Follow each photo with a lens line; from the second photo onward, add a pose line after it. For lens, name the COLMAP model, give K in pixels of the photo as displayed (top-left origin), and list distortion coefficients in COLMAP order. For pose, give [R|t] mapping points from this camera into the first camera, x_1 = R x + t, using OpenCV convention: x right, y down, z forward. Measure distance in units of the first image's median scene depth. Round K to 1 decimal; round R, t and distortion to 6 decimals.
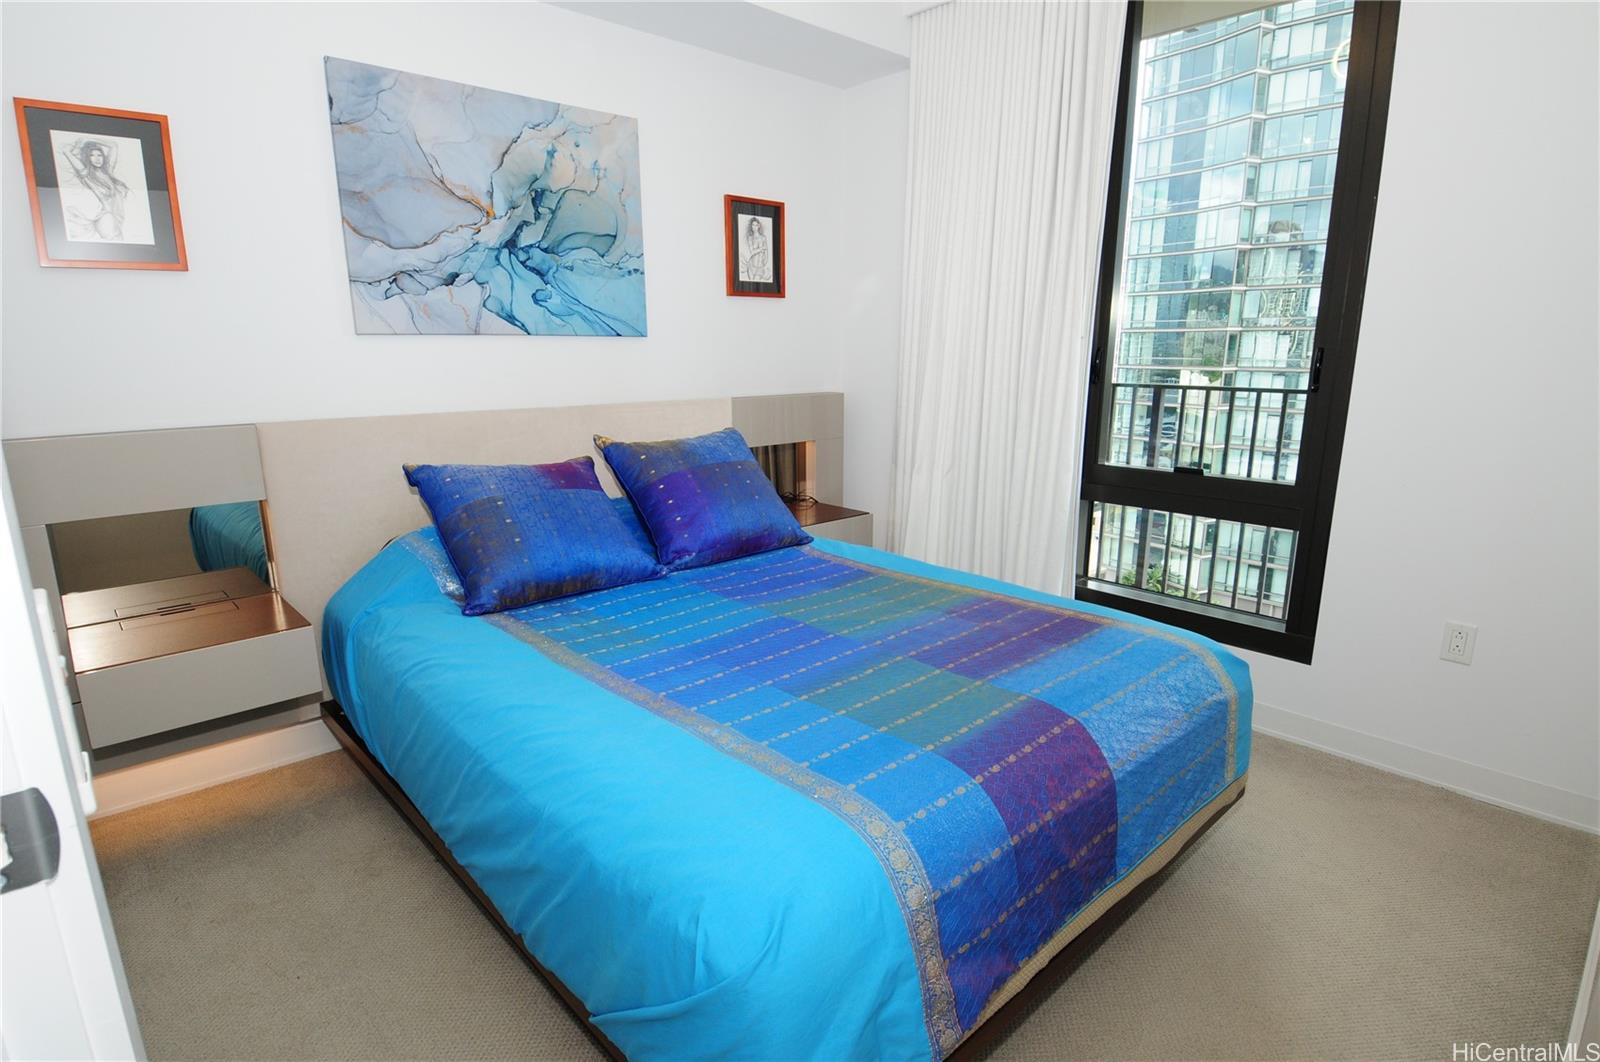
lens RADIAL K [[835.3, 0, 814.4], [0, 835.3, 562.3], [0, 0, 1]] dist [0.020904, -0.032229]
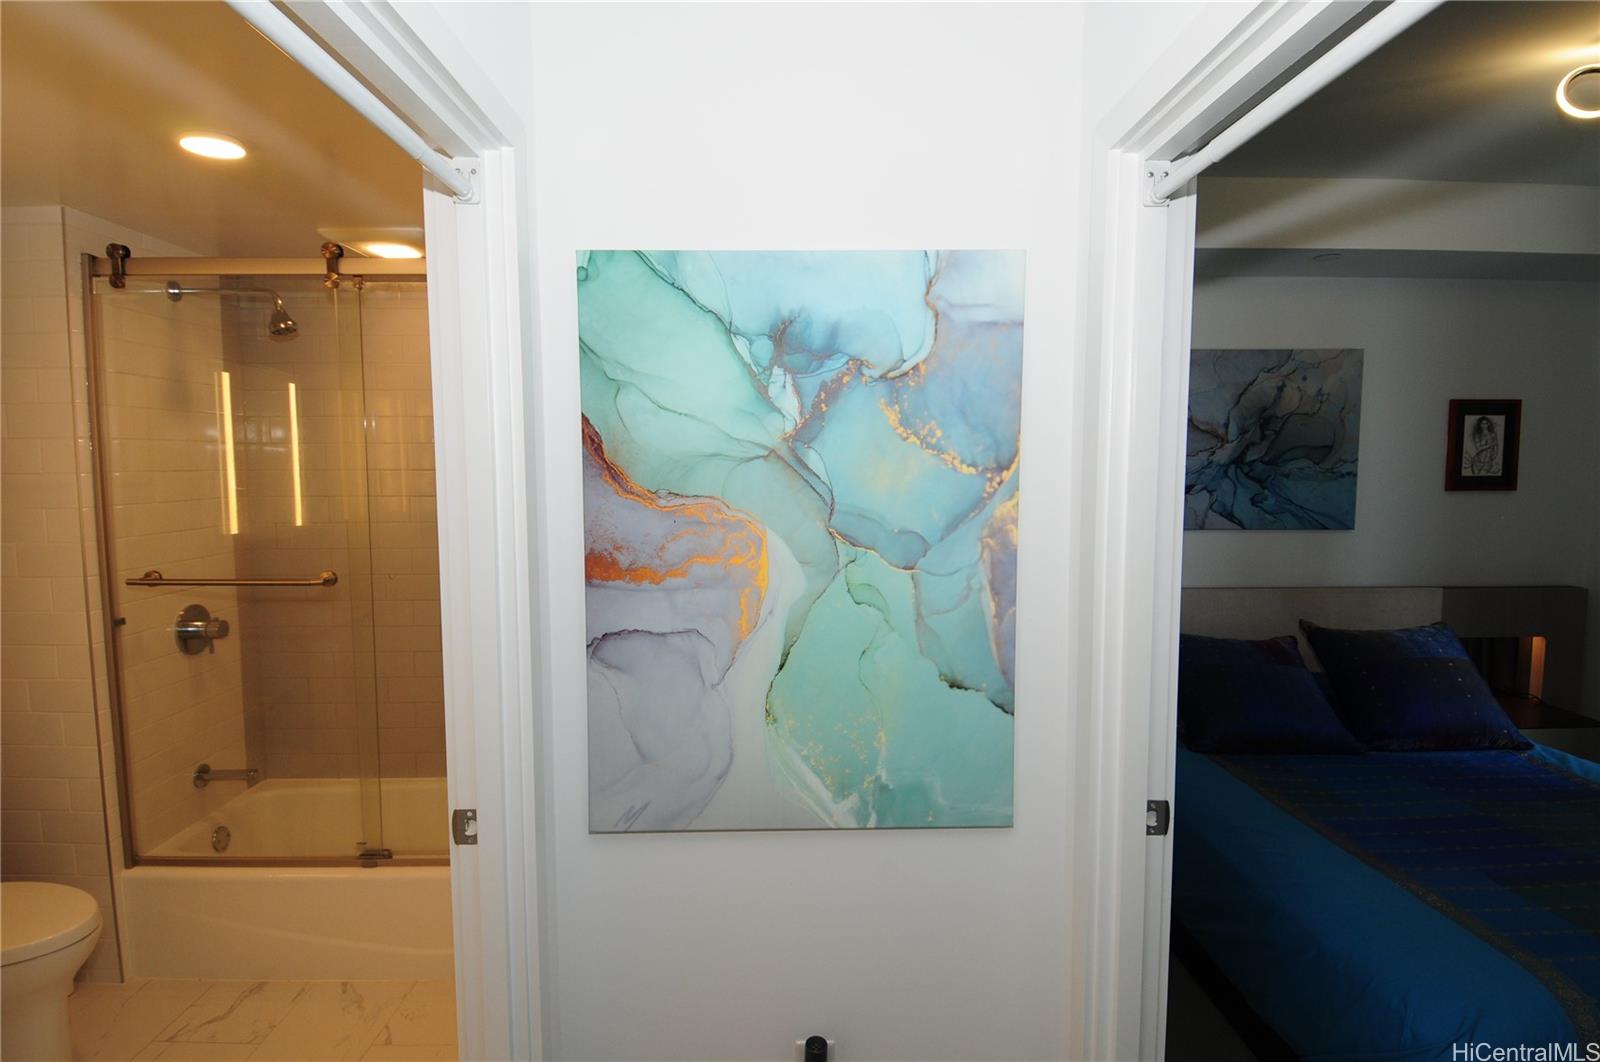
lens RADIAL K [[835.3, 0, 787.1], [0, 835.3, 536.1], [0, 0, 1]] dist [0.020904, -0.032229]
pose [[0.734126, 0.053077, -0.676935, 0.001886], [-0.169128, 0.979813, -0.106592, -0.016445], [0.657613, 0.192741, 0.728283, -0.358637]]
